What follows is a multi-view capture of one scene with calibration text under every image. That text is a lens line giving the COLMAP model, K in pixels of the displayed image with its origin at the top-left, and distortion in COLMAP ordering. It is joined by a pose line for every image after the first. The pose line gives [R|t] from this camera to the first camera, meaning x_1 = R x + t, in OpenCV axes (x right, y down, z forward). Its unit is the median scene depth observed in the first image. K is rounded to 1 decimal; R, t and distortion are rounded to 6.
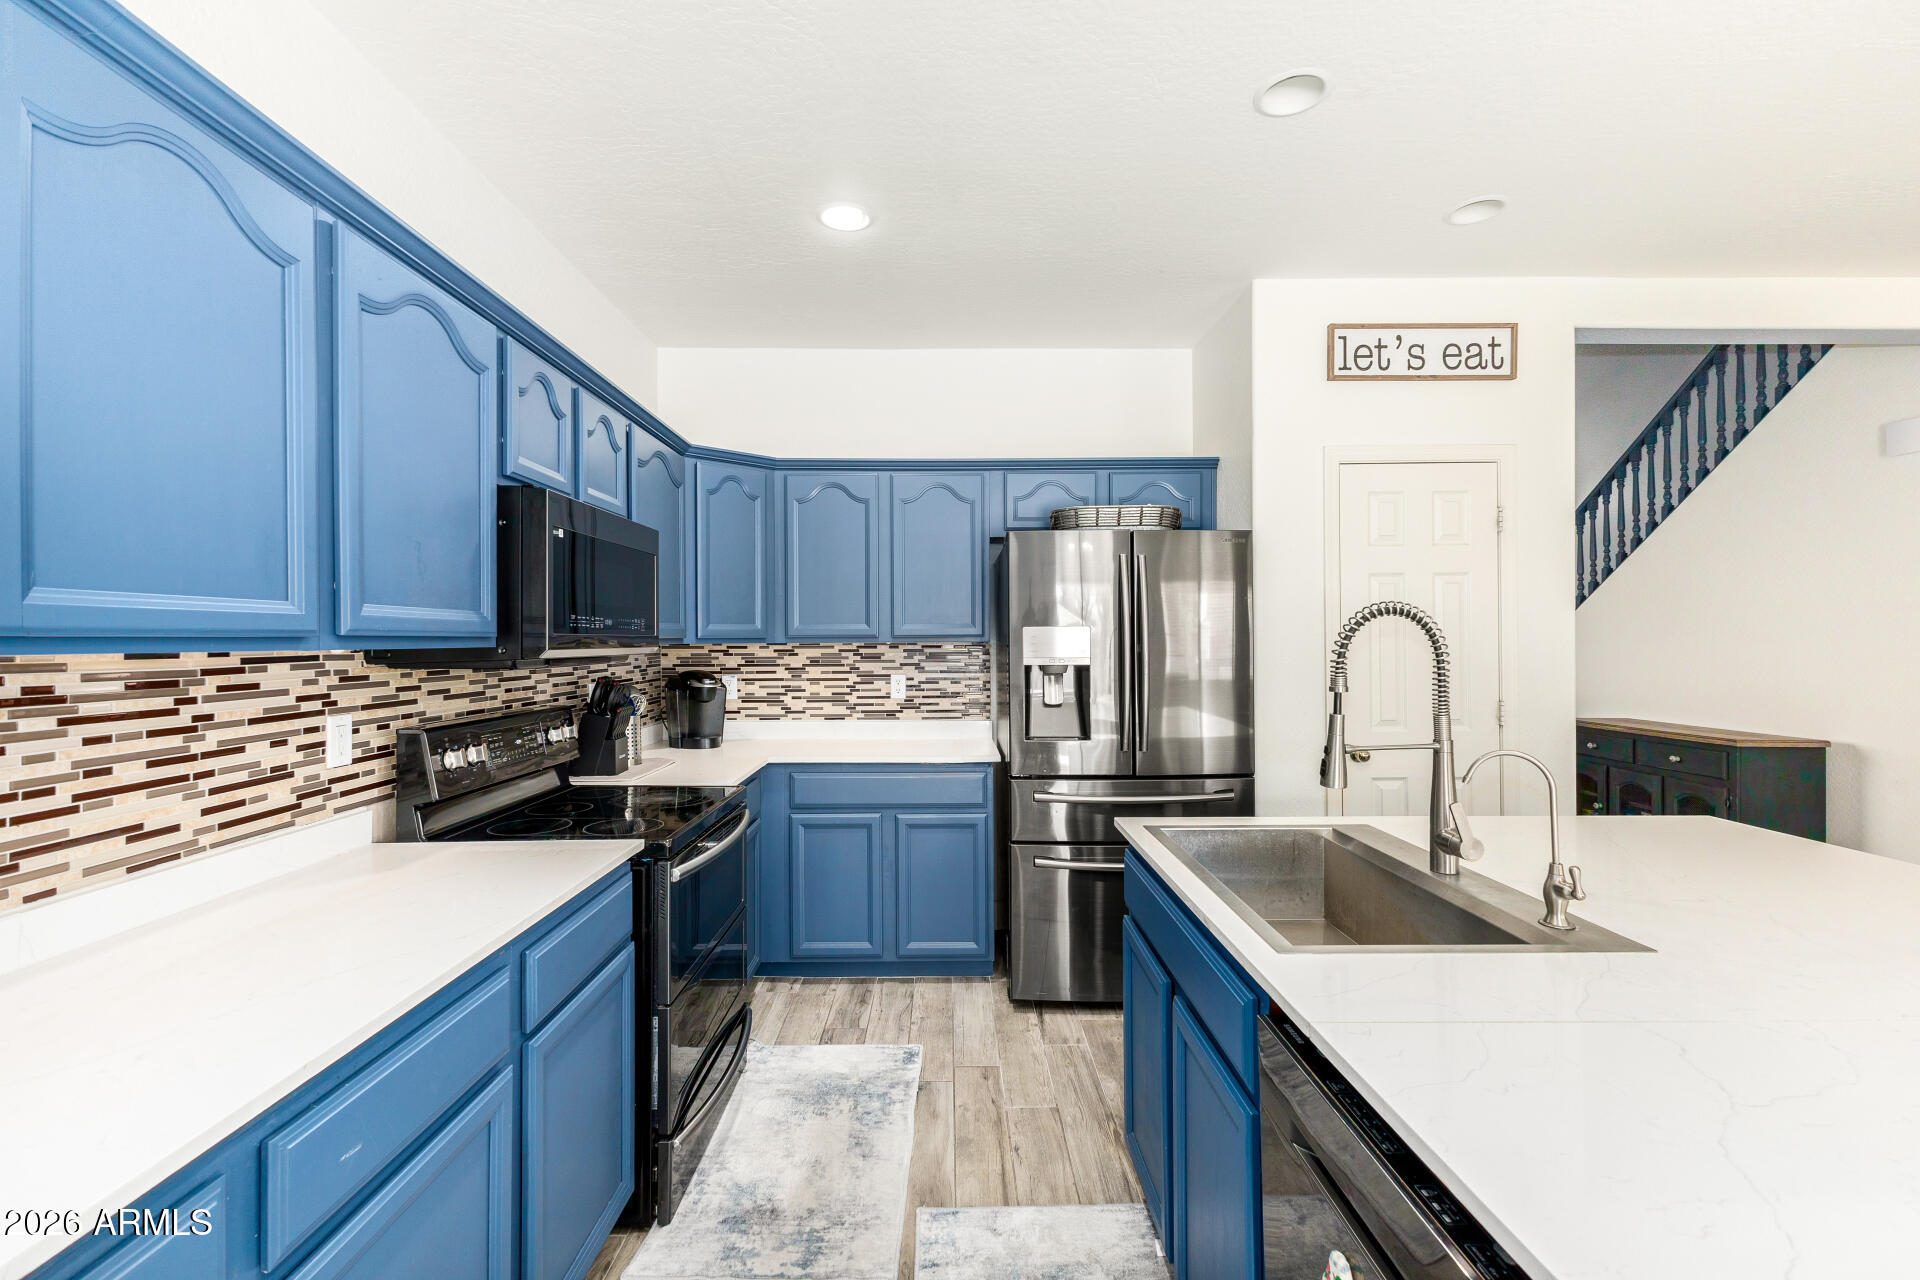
lens RADIAL K [[826.6, 0, 958.3], [0, 826.6, 632.2], [0, 0, 1]] dist [0.004028, -0.000843]
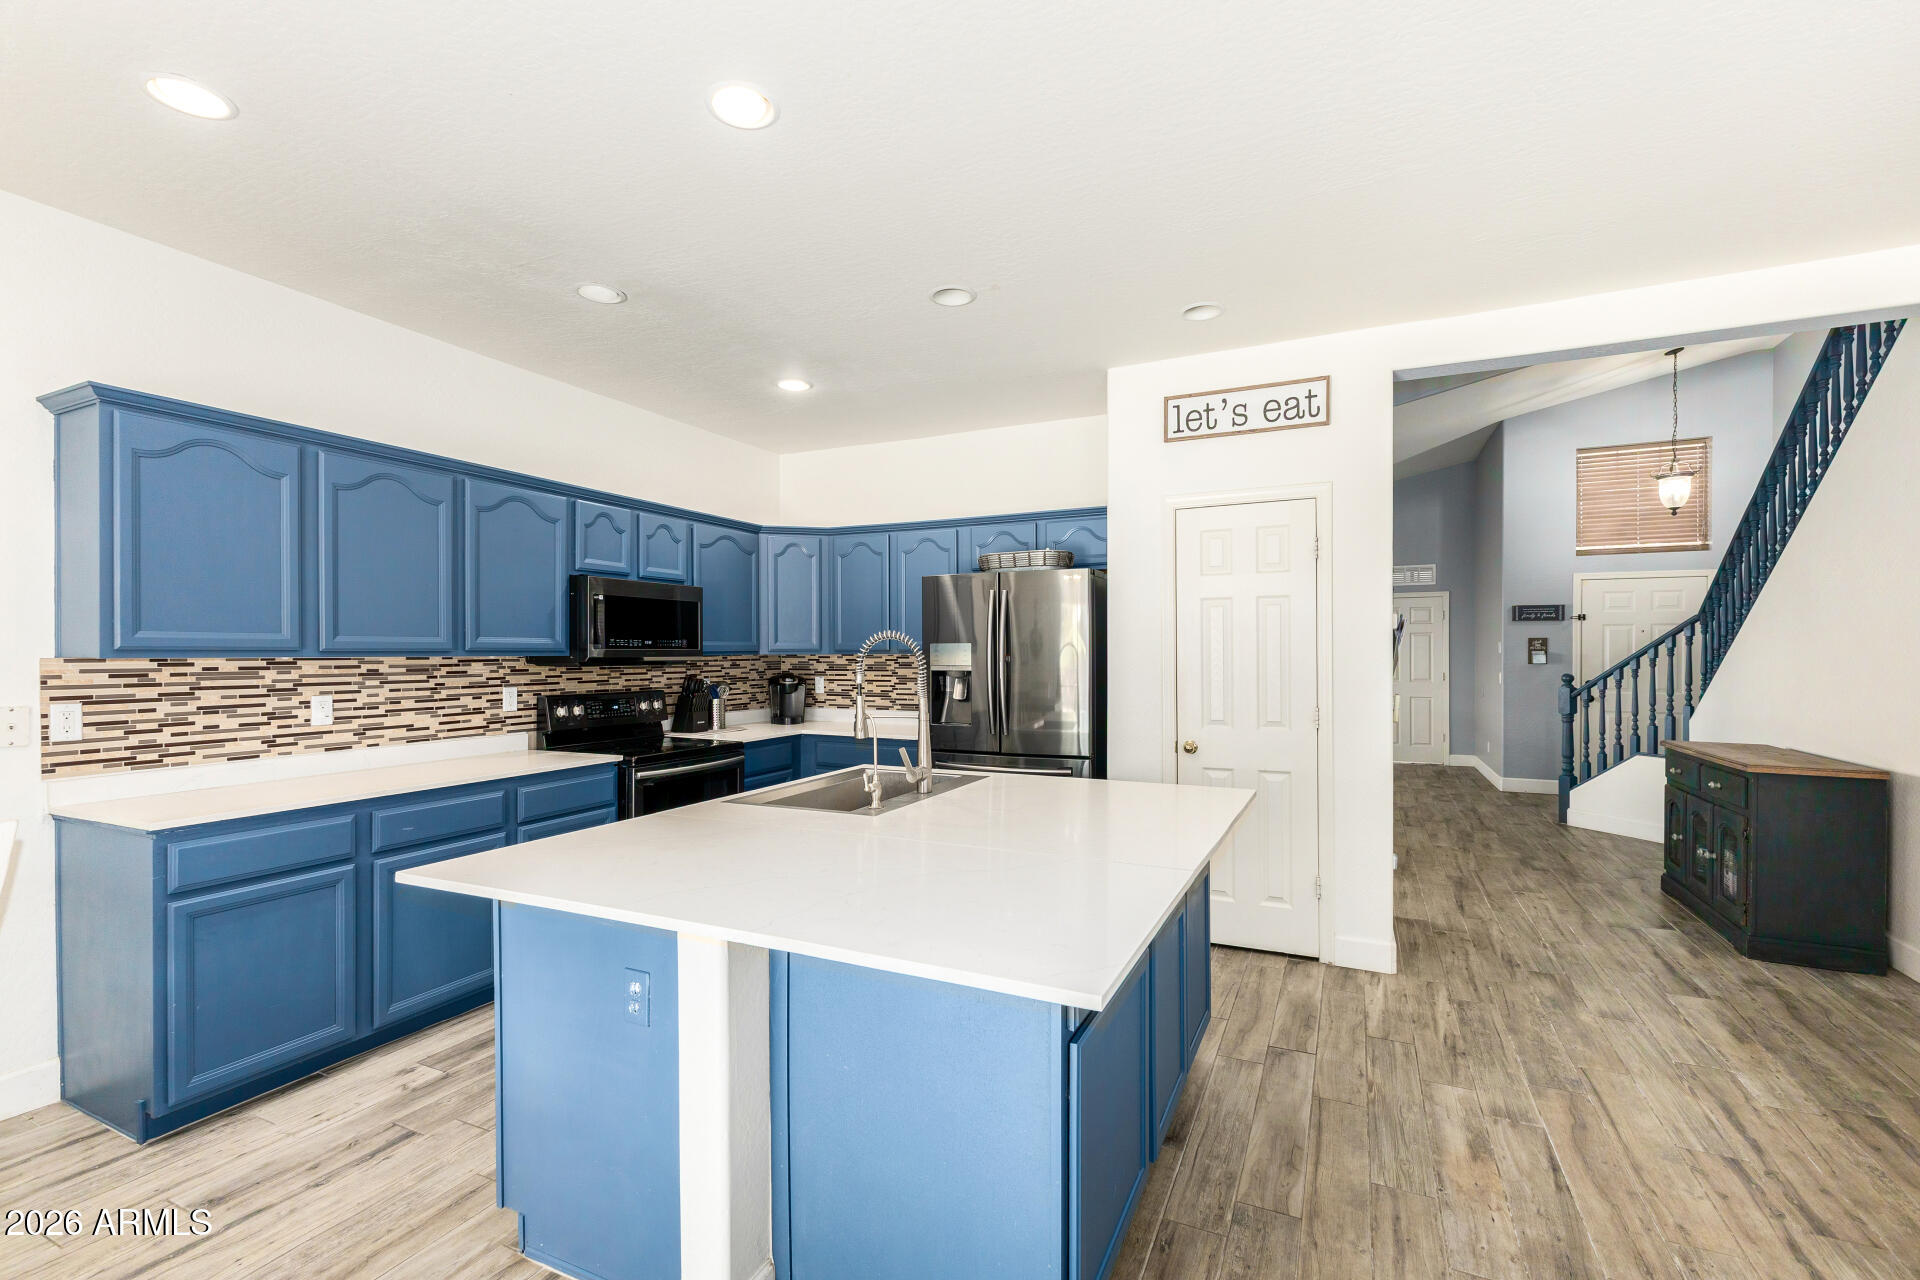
lens RADIAL K [[826.6, 0, 962.1], [0, 826.6, 651.0], [0, 0, 1]] dist [0.004028, -0.000843]
pose [[0.902009, 0.001973, -0.431713, 0.969418], [0.001779, 0.999964, 0.008287, -0.007115], [0.431714, -0.008243, 0.901973, -0.332733]]
